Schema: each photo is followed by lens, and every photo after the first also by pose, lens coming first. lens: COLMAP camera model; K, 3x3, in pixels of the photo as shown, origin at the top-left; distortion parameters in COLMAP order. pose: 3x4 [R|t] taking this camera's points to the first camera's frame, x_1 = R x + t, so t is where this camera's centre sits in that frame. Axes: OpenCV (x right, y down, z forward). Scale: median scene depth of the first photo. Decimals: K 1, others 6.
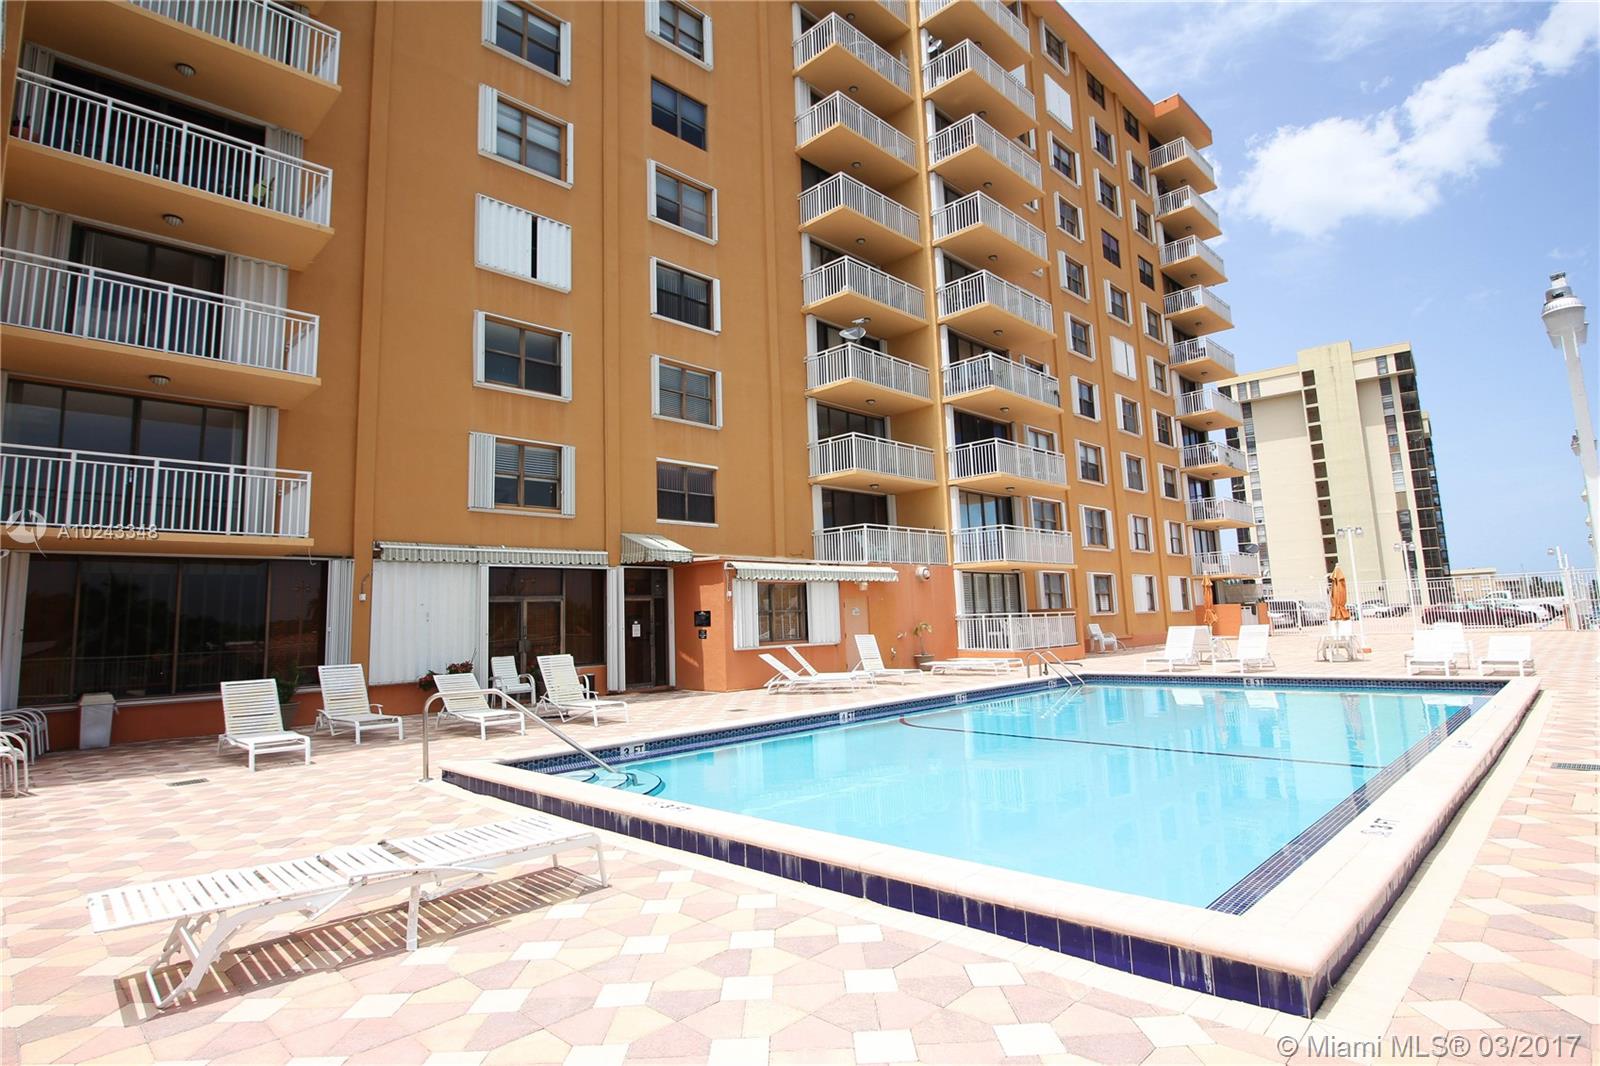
lens RADIAL K [[808.3, 0, 800.0], [0, 808.3, 533.0], [0, 0, 1]] dist [0.000975, 0.001449]
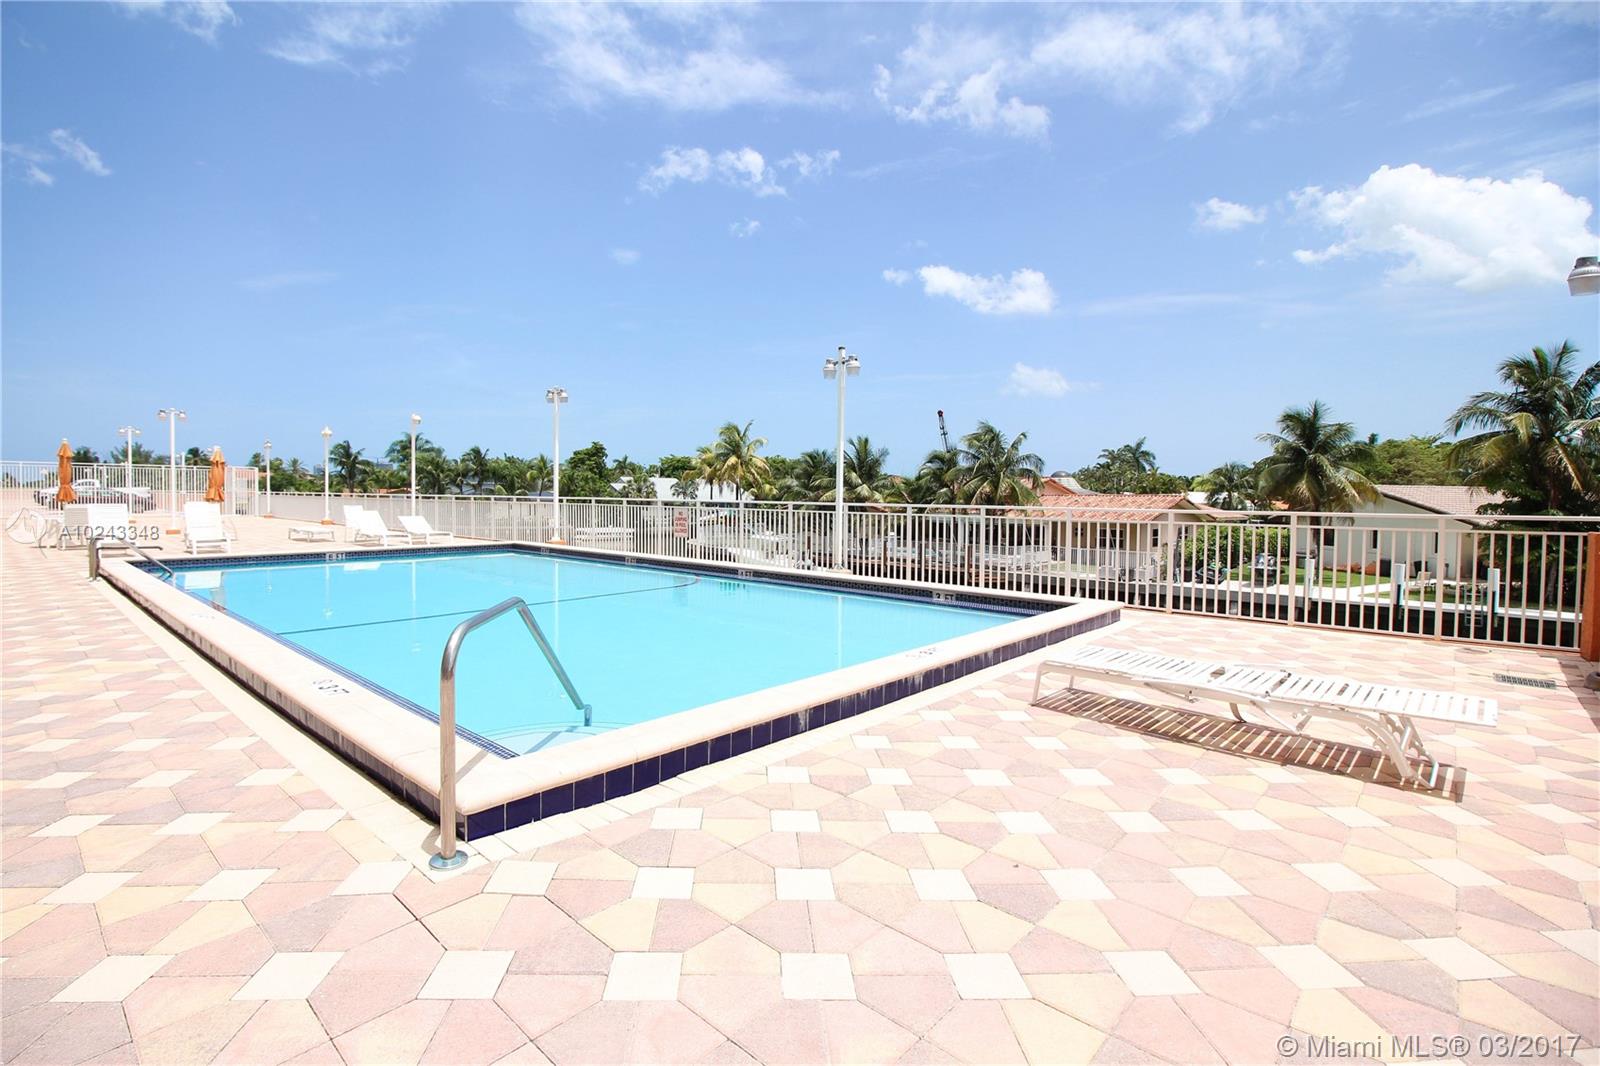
lens RADIAL K [[733.7, 0, 800.0], [0, 733.7, 533.0], [0, 0, 1]] dist [-0.003025, -0.000941]
pose [[-0.050257, -0.017797, 0.998578, -1.574952], [-0.120139, 0.992689, 0.011645, 0.274392], [-0.991484, -0.119383, -0.052028, 1.754311]]
